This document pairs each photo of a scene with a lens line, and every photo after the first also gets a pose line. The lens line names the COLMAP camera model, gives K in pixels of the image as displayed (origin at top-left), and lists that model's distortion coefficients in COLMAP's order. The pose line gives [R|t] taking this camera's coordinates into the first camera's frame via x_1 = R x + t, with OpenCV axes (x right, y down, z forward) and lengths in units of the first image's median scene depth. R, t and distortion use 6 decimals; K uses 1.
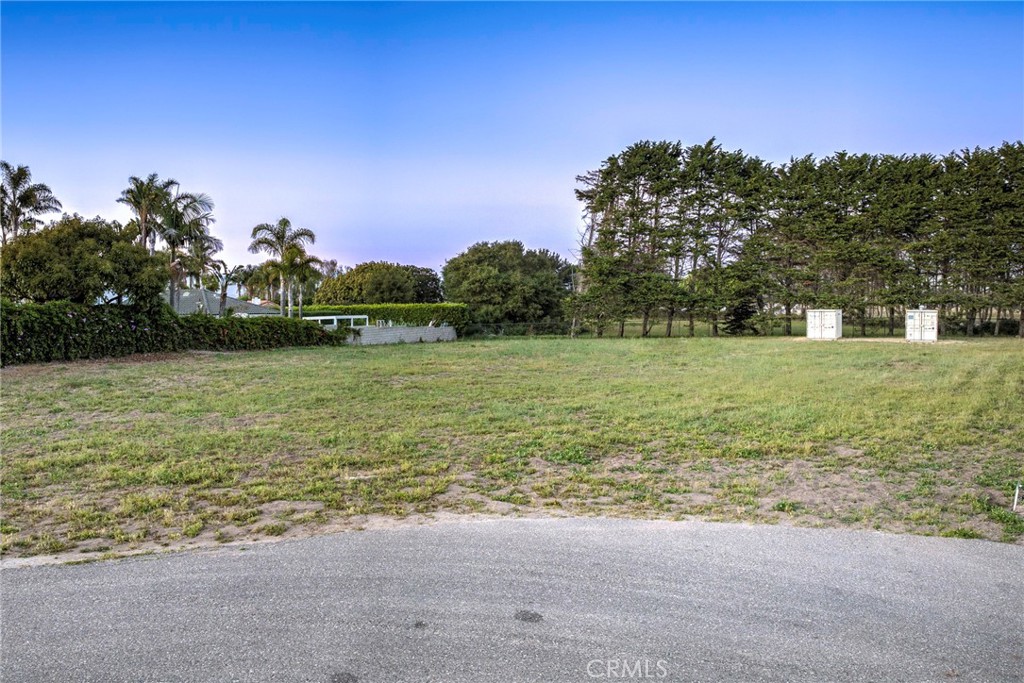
lens RADIAL K [[852.5, 0, 518.4], [0, 852.5, 332.1], [0, 0, 1]] dist [-0.095567, -0.030332]
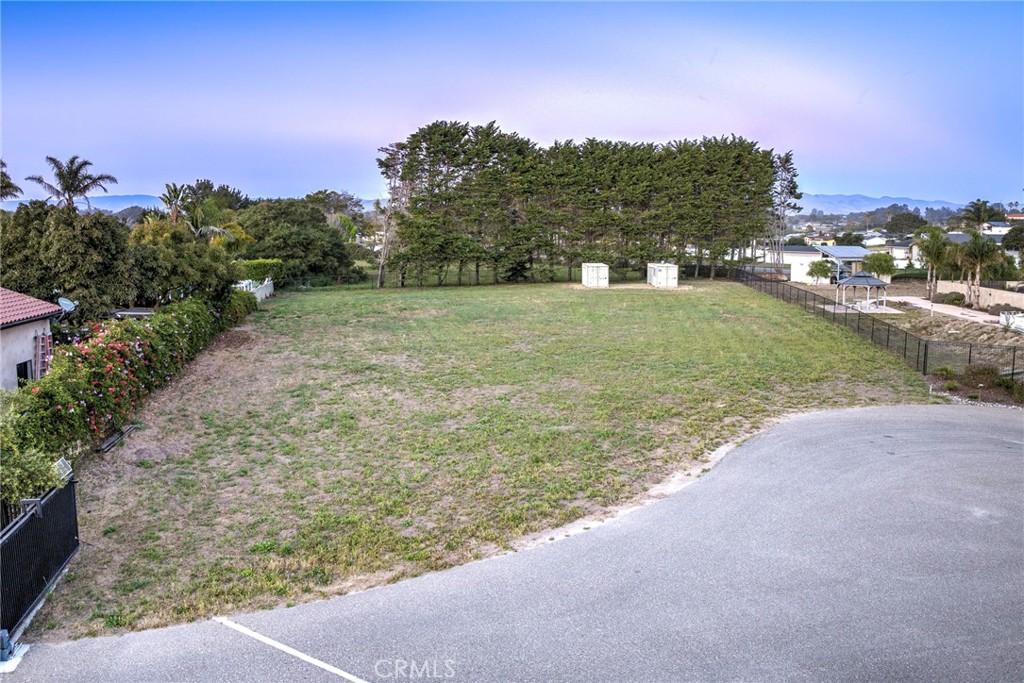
lens RADIAL K [[852.5, 0, 521.7], [0, 852.5, 335.0], [0, 0, 1]] dist [-0.095567, -0.030332]
pose [[0.893154, -0.057913, 0.446008, -0.320341], [0.014232, 0.994818, 0.100674, -0.048175], [-0.449527, -0.083569, 0.889349, -0.145233]]
